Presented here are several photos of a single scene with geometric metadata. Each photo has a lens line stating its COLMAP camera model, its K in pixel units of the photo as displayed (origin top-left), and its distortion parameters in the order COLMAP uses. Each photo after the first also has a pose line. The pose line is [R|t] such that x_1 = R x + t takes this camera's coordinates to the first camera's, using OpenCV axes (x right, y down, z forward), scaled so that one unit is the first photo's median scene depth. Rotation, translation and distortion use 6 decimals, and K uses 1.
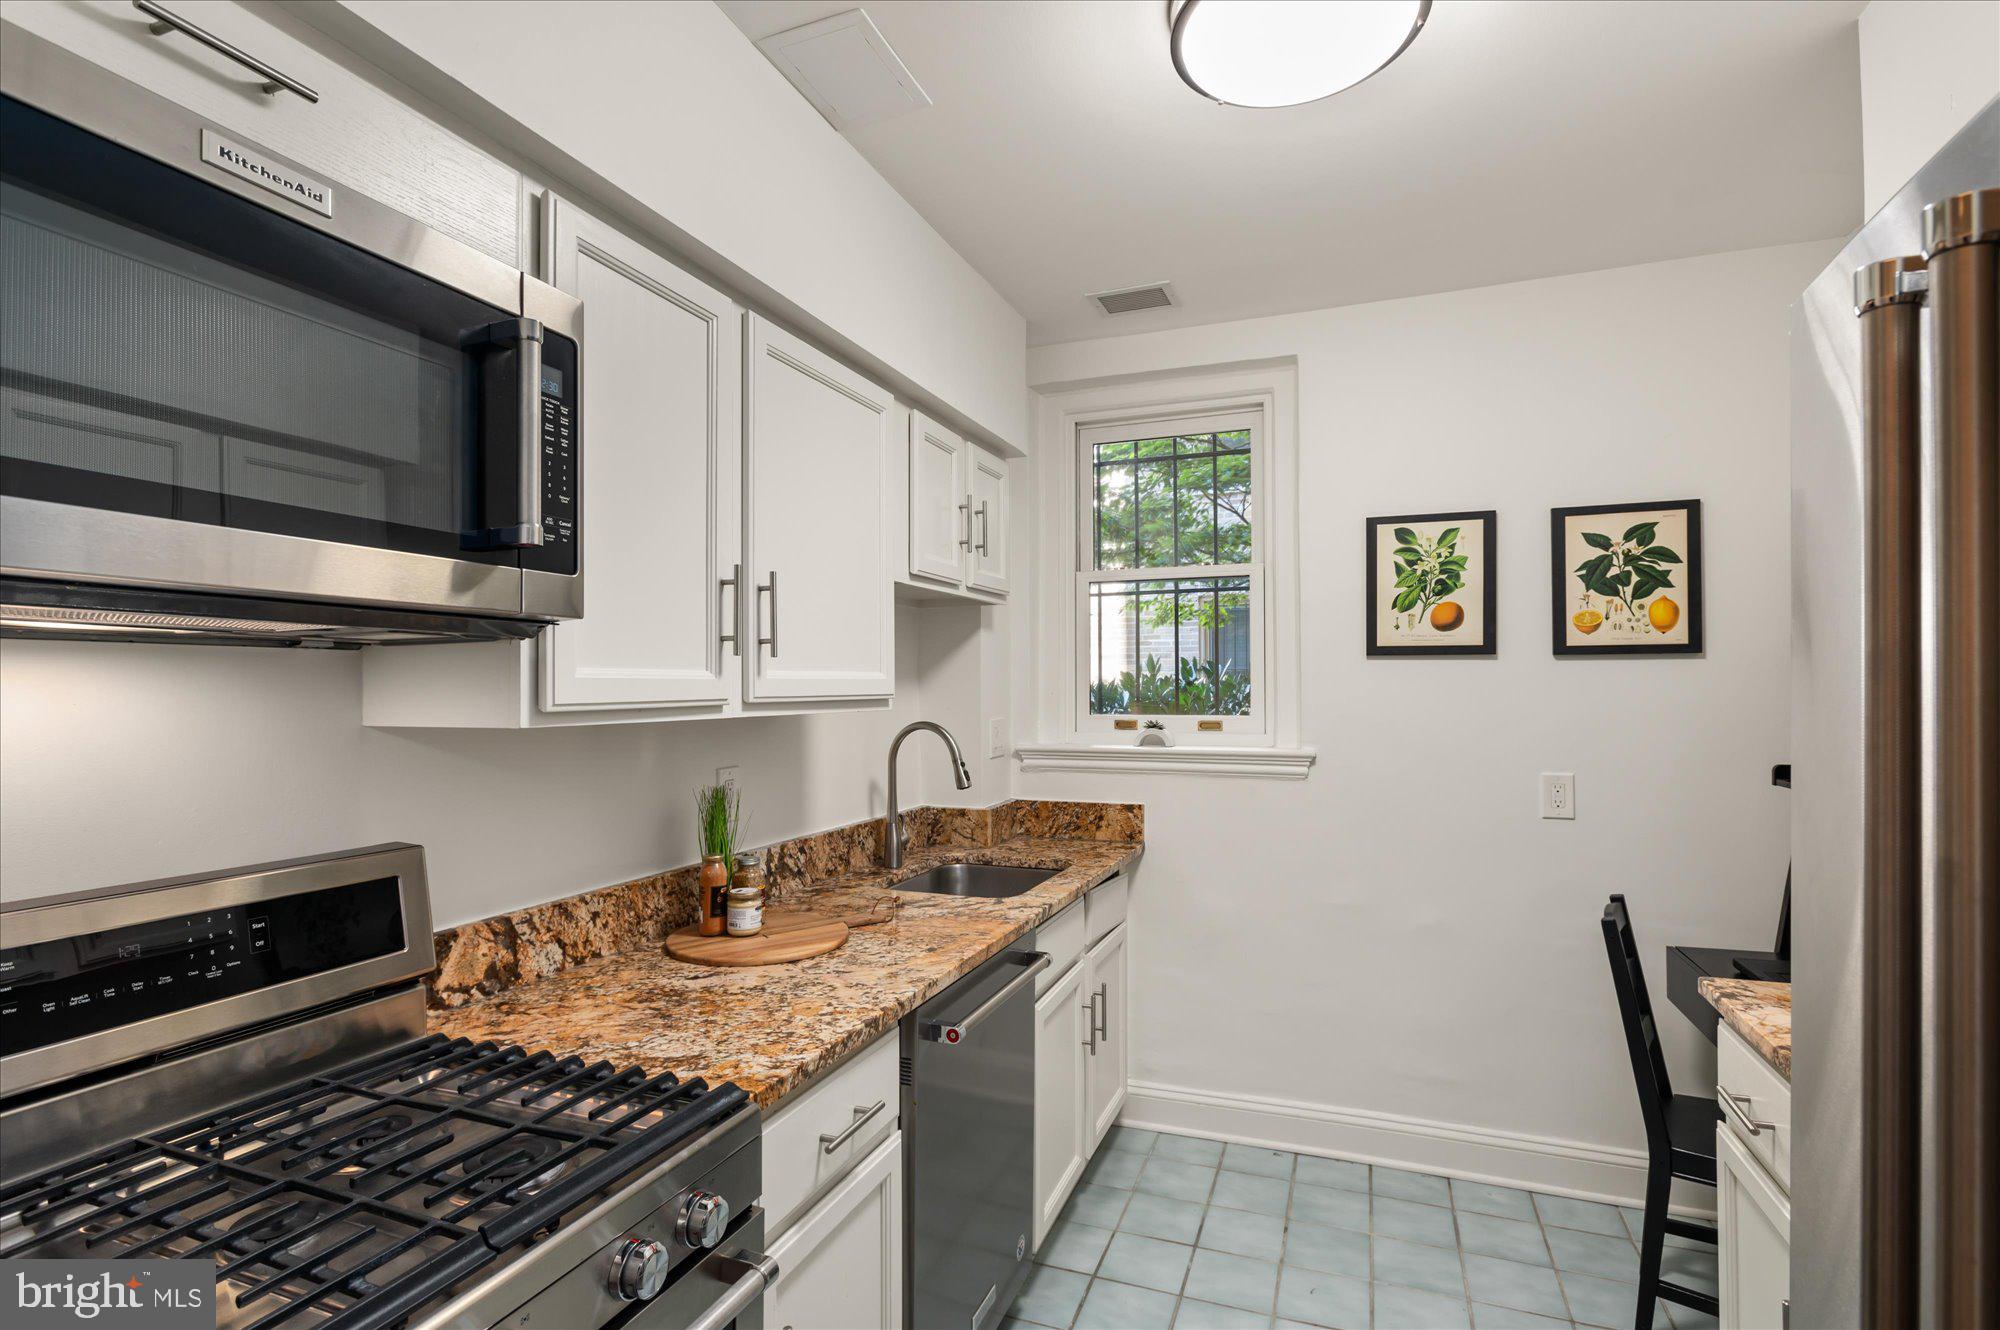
lens RADIAL K [[966.6, 0, 999.3], [0, 966.6, 670.1], [0, 0, 1]] dist [-0.004860, -0.000107]
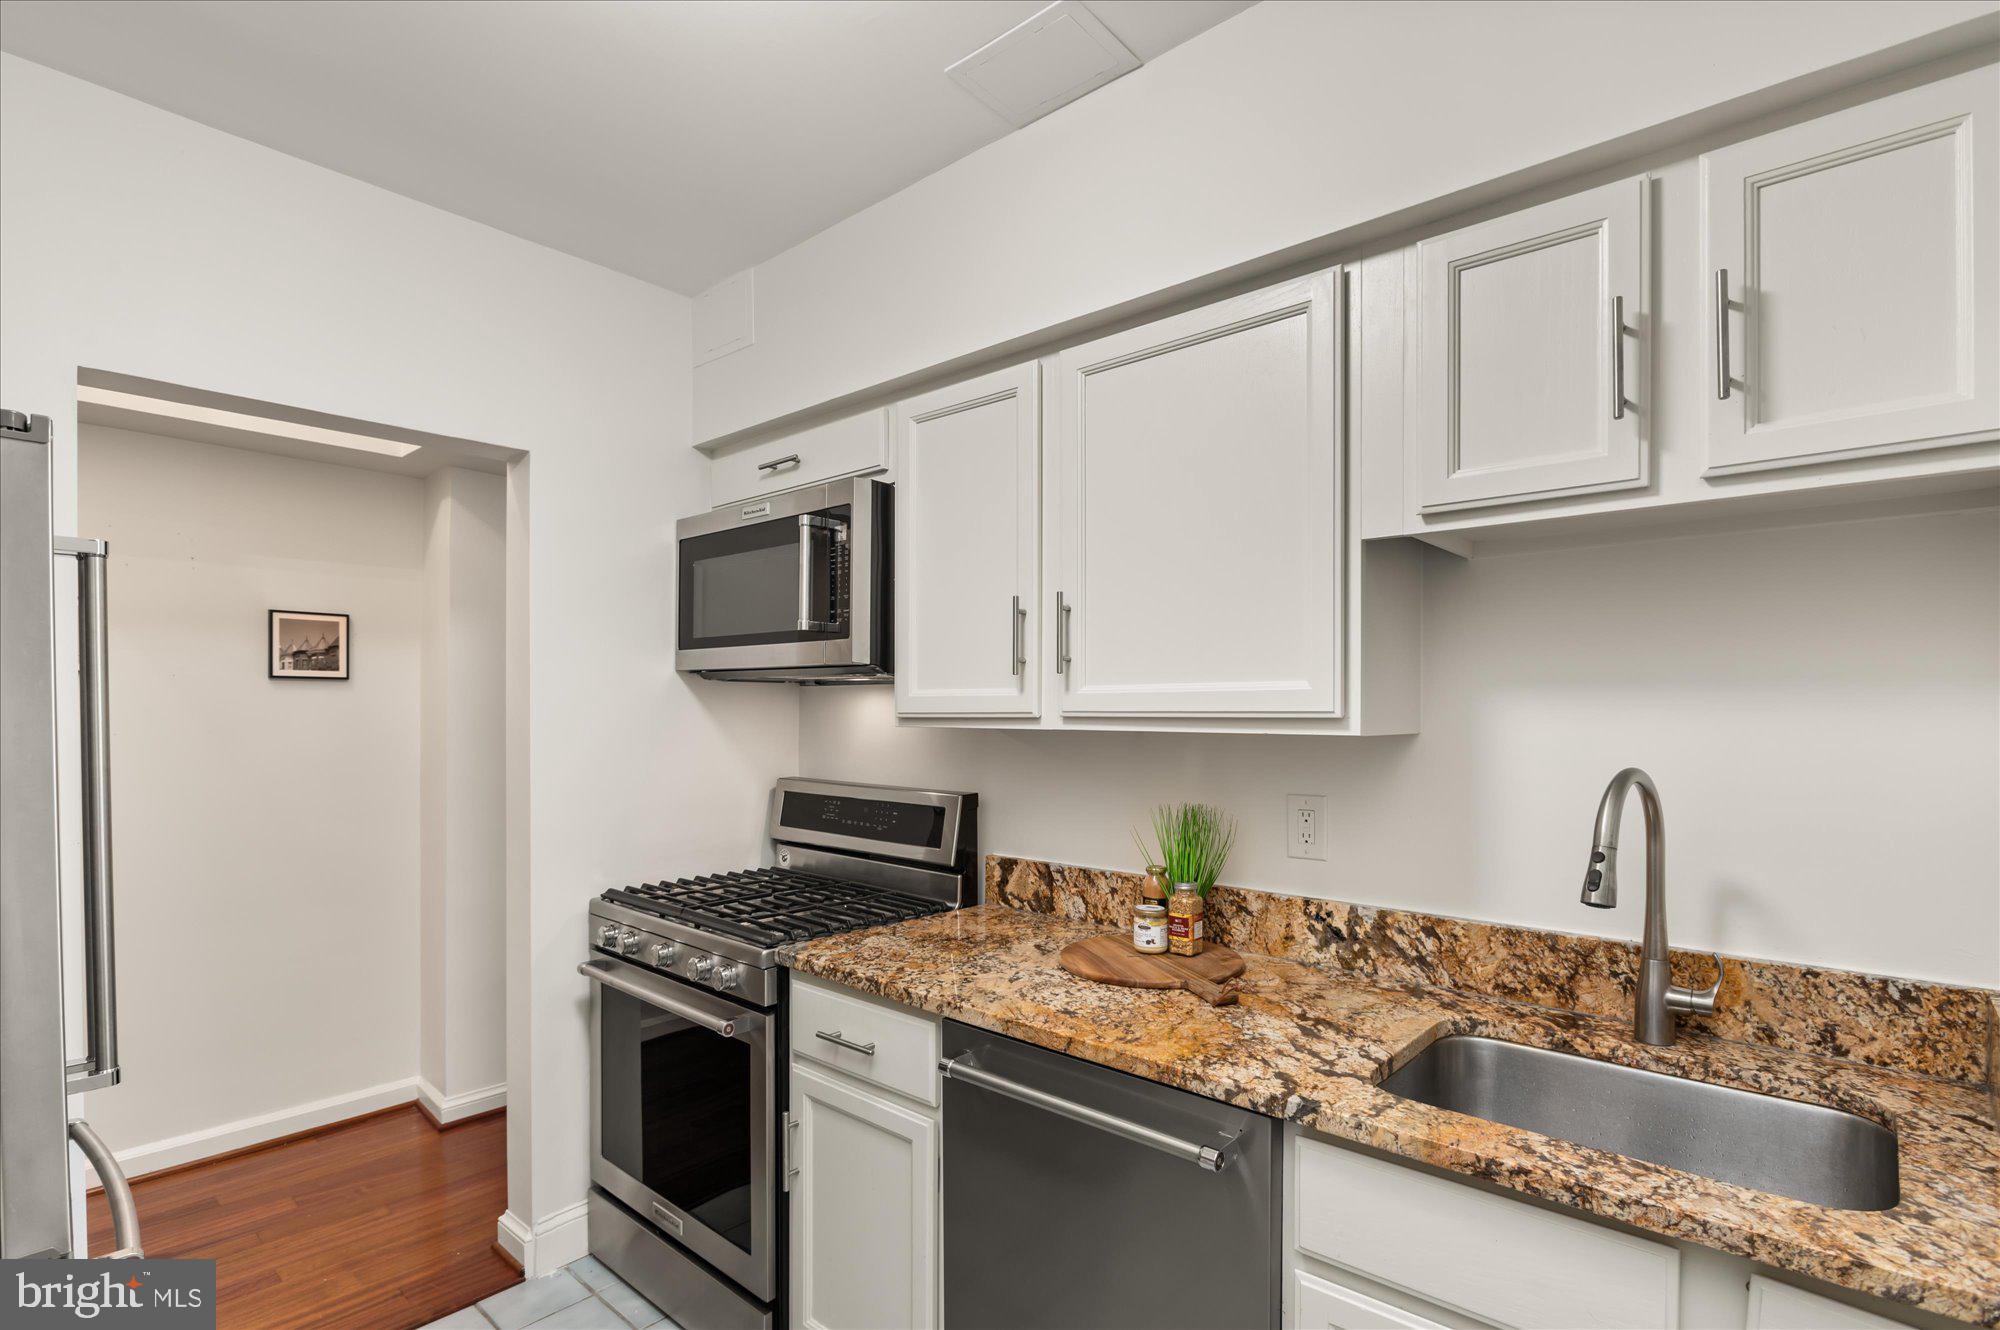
lens RADIAL K [[966.6, 0, 1012.0], [0, 966.6, 720.9], [0, 0, 1]] dist [-0.004860, -0.000107]
pose [[-0.338546, 0.011360, -0.940881, 0.778096], [0.014218, 0.999875, 0.006957, 0.030517], [0.940843, -0.011022, -0.338665, 1.312976]]
